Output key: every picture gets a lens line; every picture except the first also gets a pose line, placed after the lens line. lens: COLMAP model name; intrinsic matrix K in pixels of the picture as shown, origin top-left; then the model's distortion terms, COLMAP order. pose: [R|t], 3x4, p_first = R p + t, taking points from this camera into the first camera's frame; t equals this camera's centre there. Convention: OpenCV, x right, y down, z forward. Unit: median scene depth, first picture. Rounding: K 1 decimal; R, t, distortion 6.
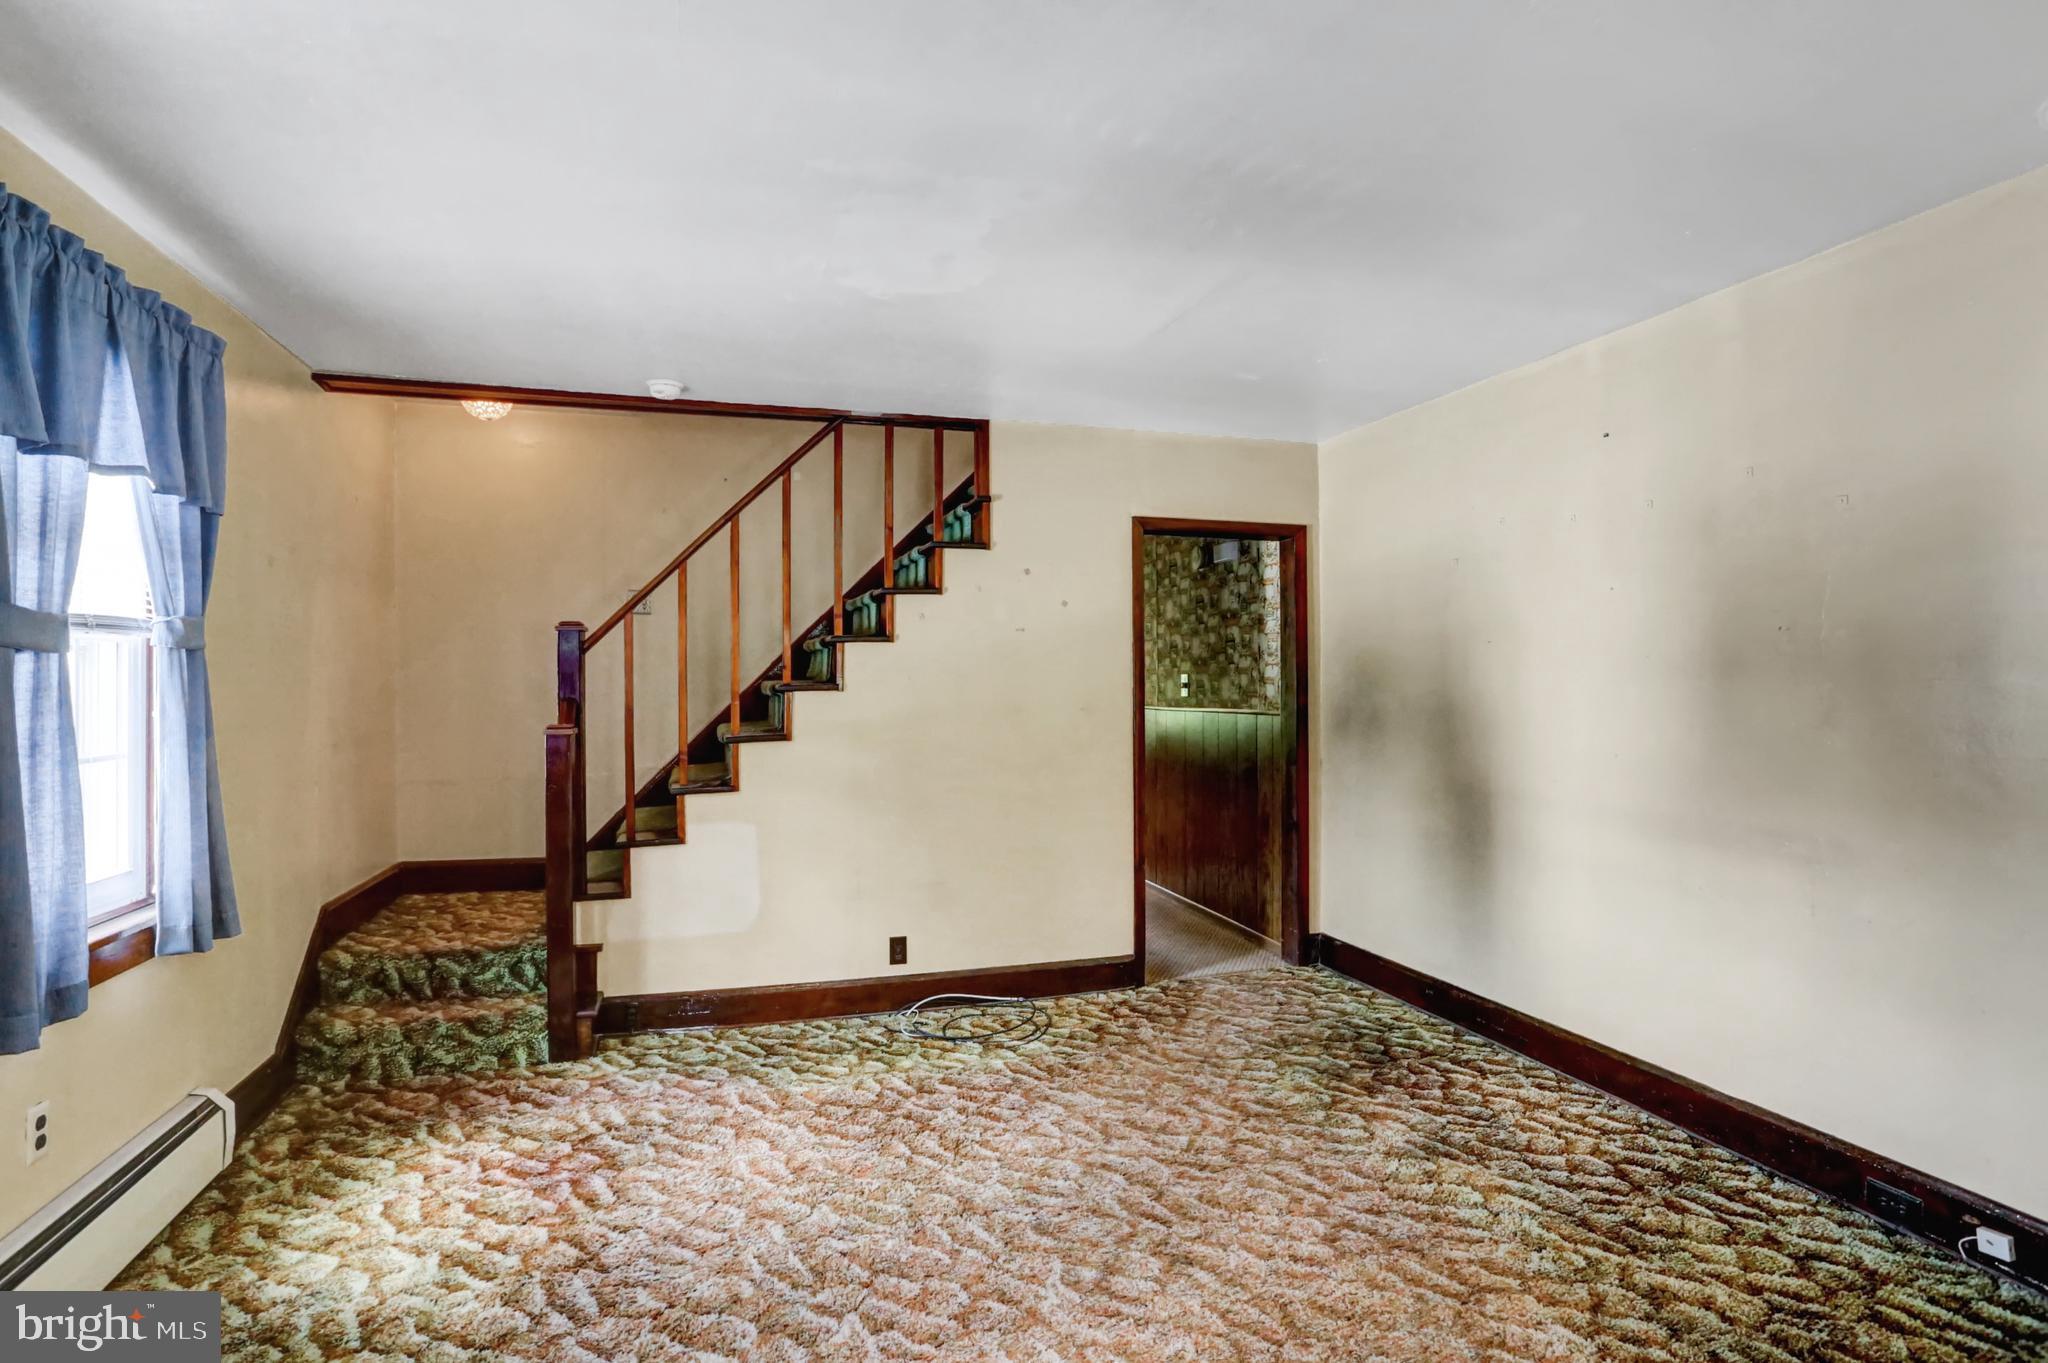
lens RADIAL K [[1016.0, 0, 1020.5], [0, 1016.0, 676.6], [0, 0, 1]] dist [-0.080788, 0.038576]
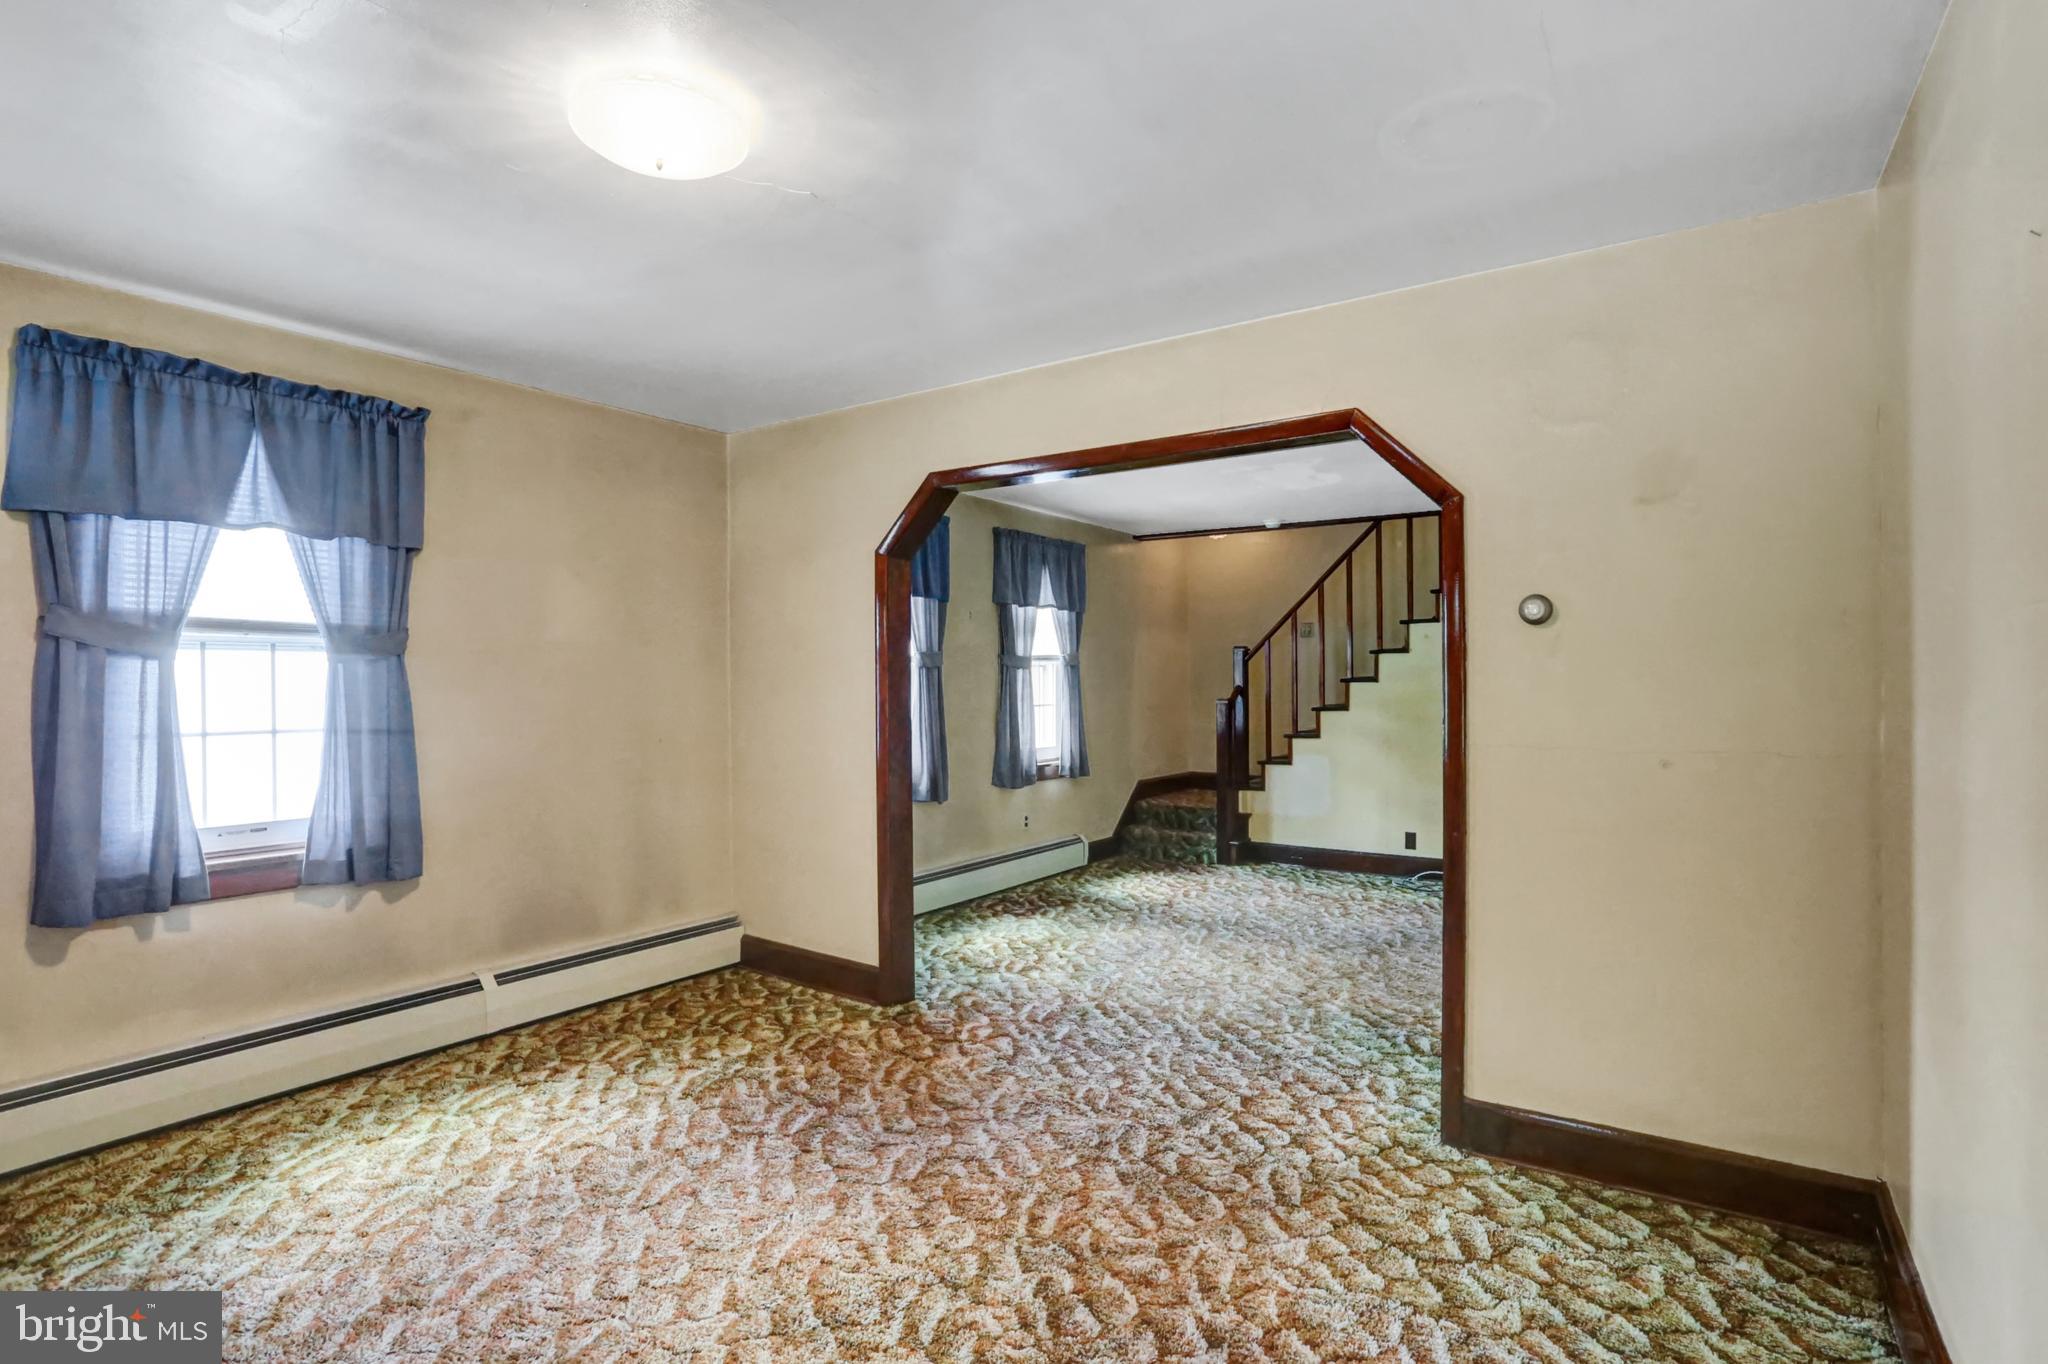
lens RADIAL K [[1016.0, 0, 1020.5], [0, 1016.0, 677.1], [0, 0, 1]] dist [-0.080788, 0.038576]
pose [[0.622077, 0.004371, -0.782944, 0.897272], [0.004008, 0.999954, 0.008767, -0.015681], [0.782946, -0.008592, 0.622030, -0.607949]]
